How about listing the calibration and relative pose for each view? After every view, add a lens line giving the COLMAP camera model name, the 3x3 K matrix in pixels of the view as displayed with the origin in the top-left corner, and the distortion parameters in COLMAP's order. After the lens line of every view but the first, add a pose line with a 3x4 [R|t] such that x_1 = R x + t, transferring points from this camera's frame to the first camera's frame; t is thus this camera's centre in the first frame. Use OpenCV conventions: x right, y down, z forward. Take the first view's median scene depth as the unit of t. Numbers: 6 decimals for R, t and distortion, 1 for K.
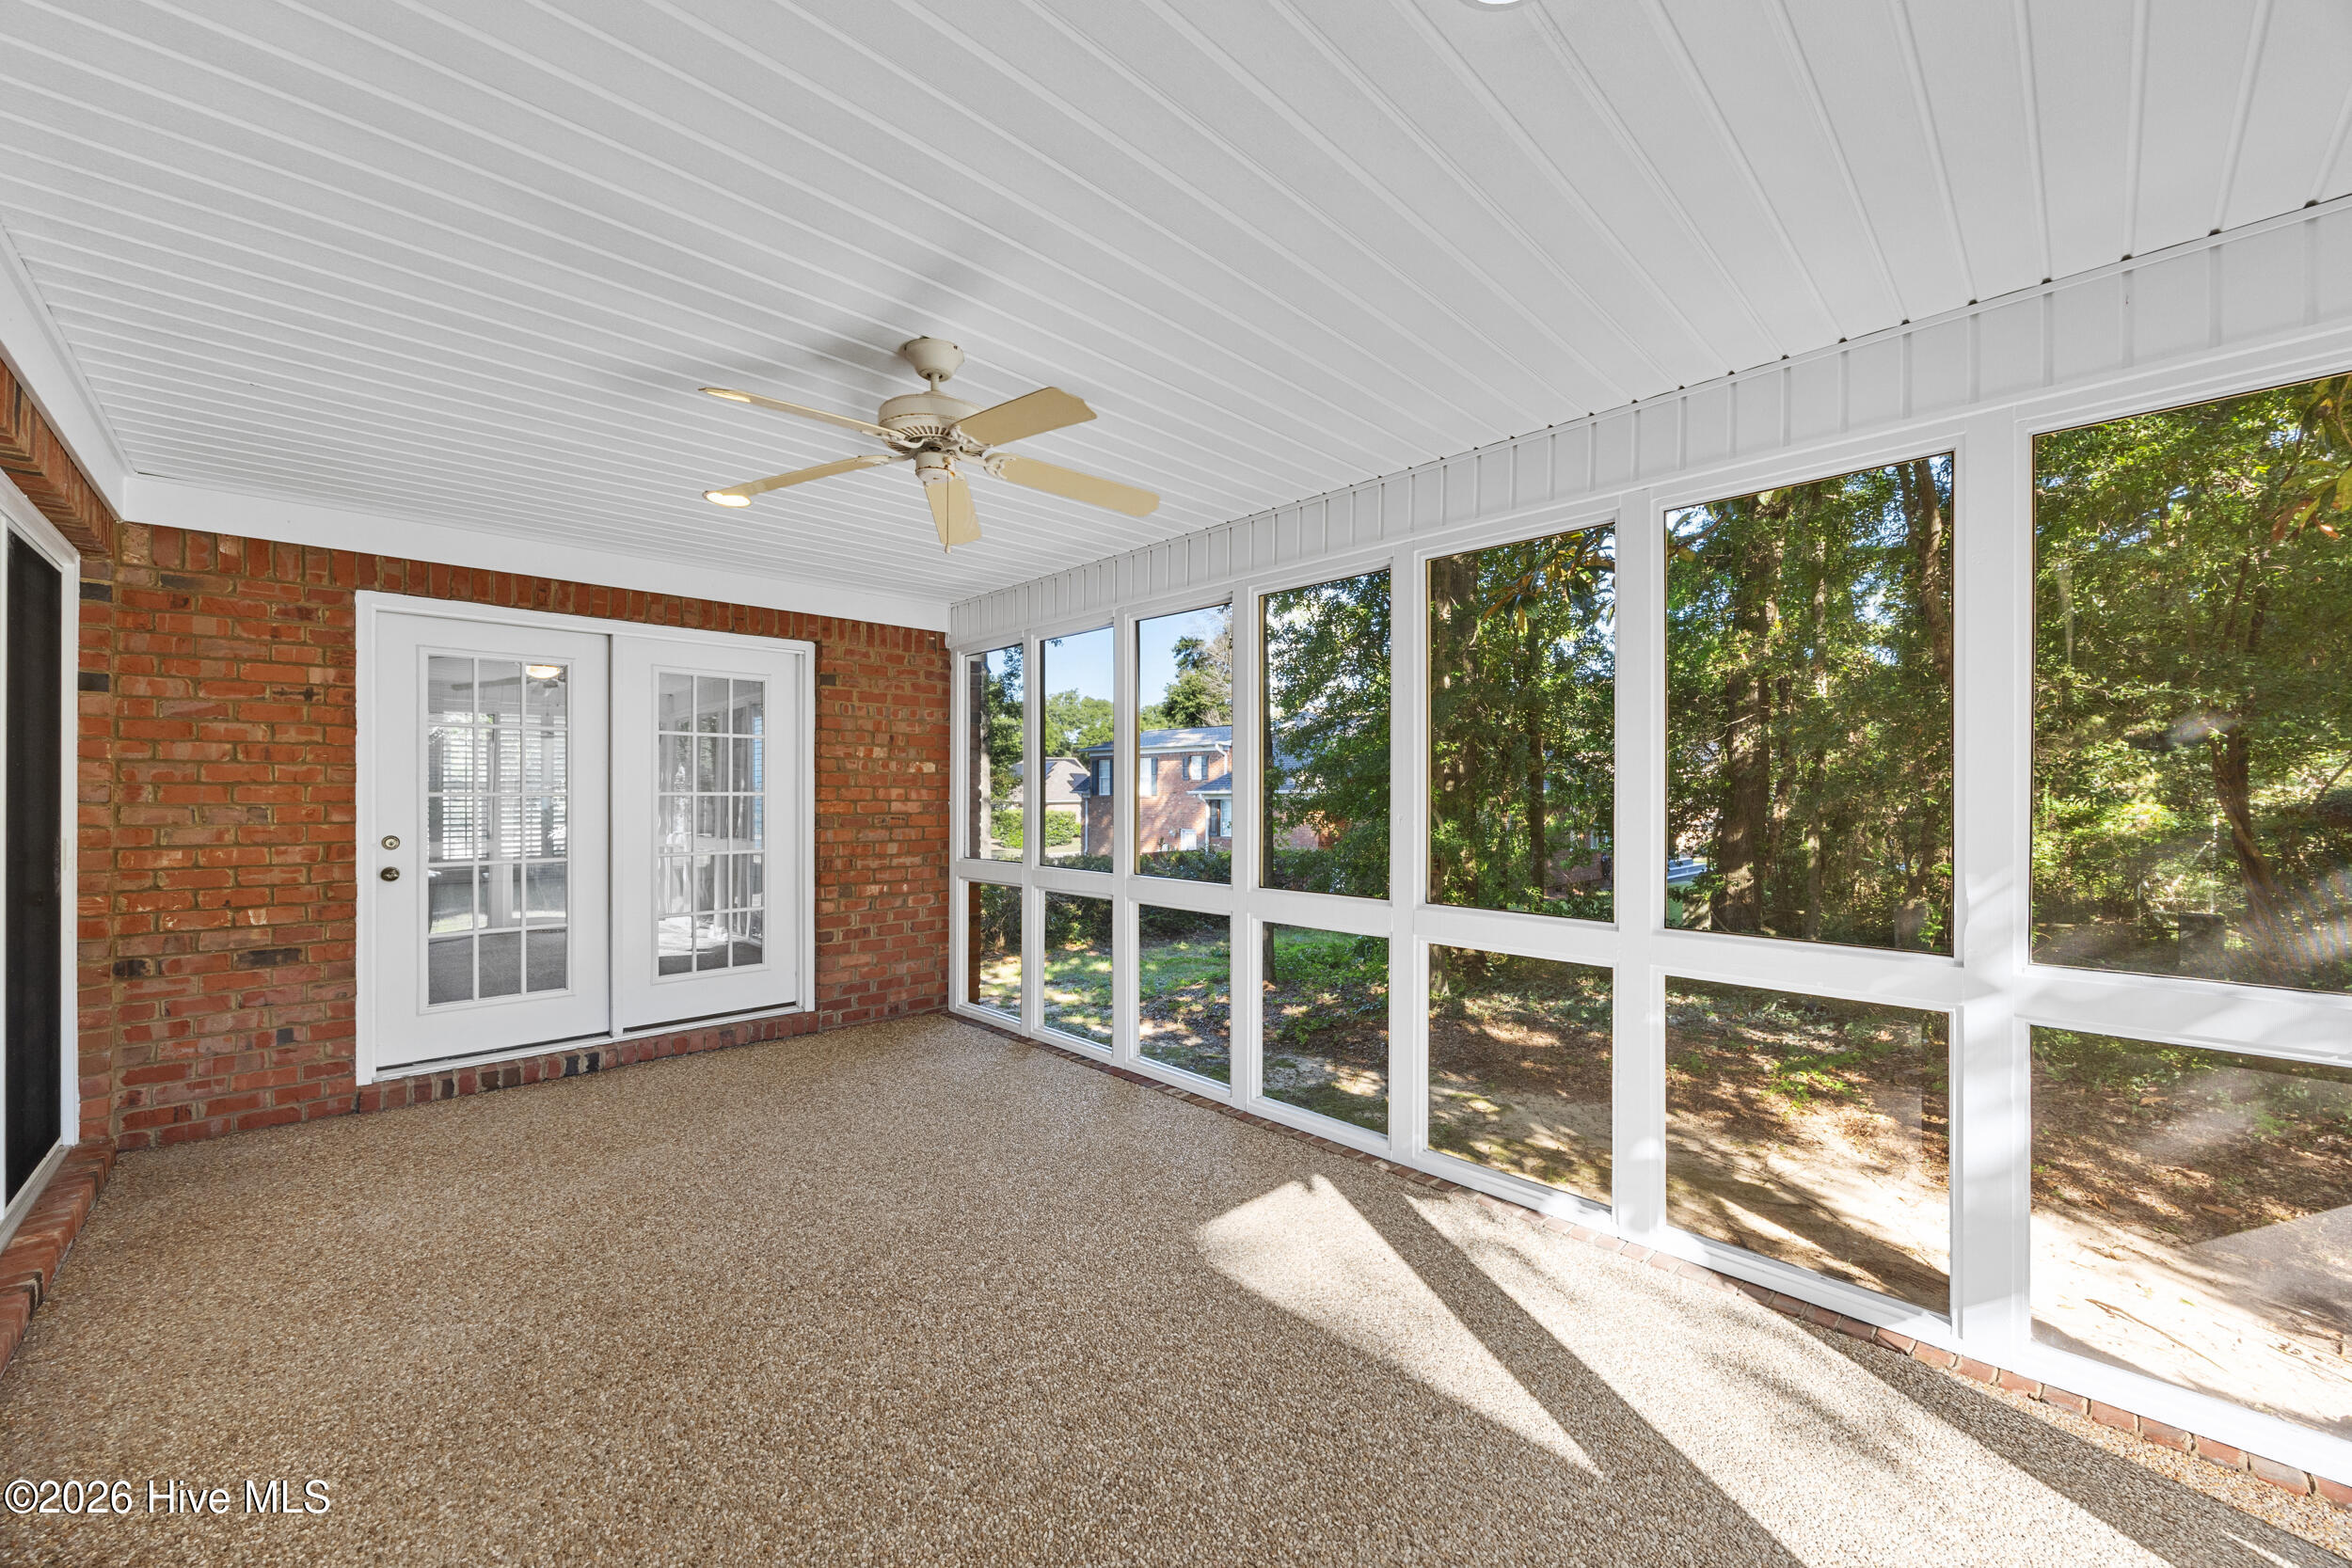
lens RADIAL K [[897.4, 0, 1172.7], [0, 897.4, 788.8], [0, 0, 1]] dist [-0.001211, 0.000001]
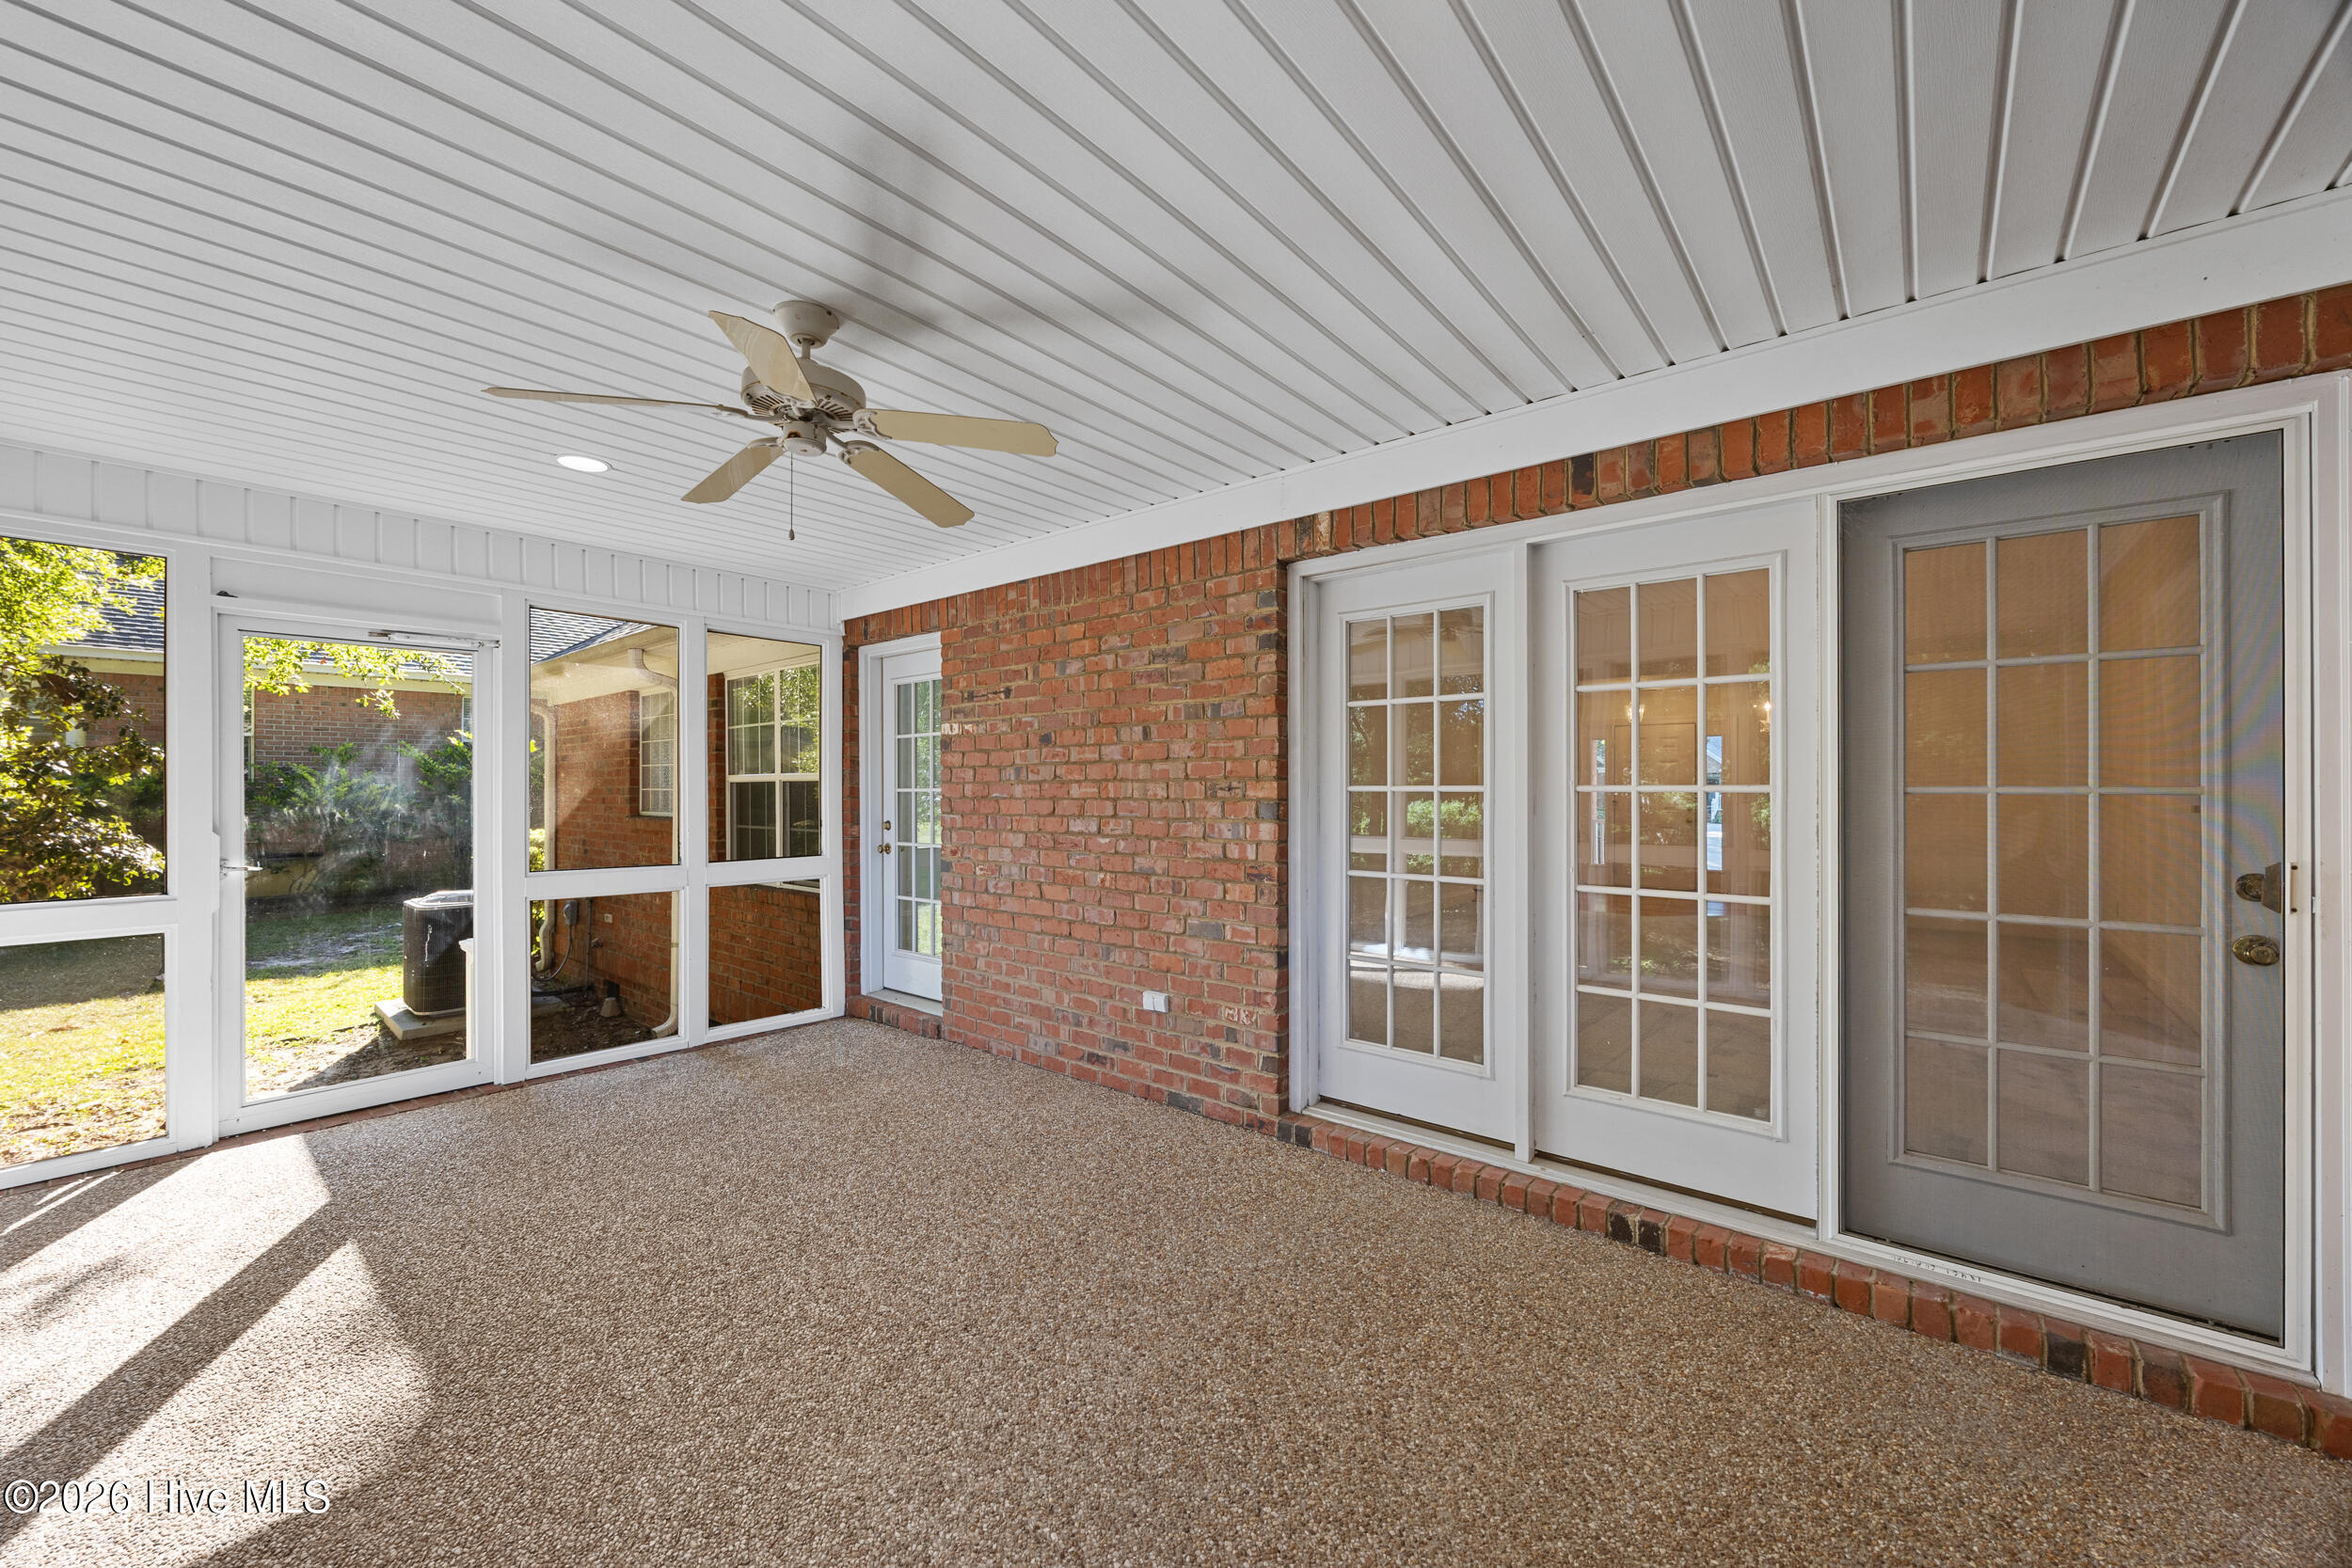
lens RADIAL K [[897.4, 0, 1172.7], [0, 897.4, 788.8], [0, 0, 1]] dist [-0.001211, 0.000001]
pose [[-0.994239, 0.001915, -0.107169, -0.551603], [0.002184, 0.999995, -0.002395, 0.008775], [0.107164, -0.002615, -0.994238, 1.985247]]
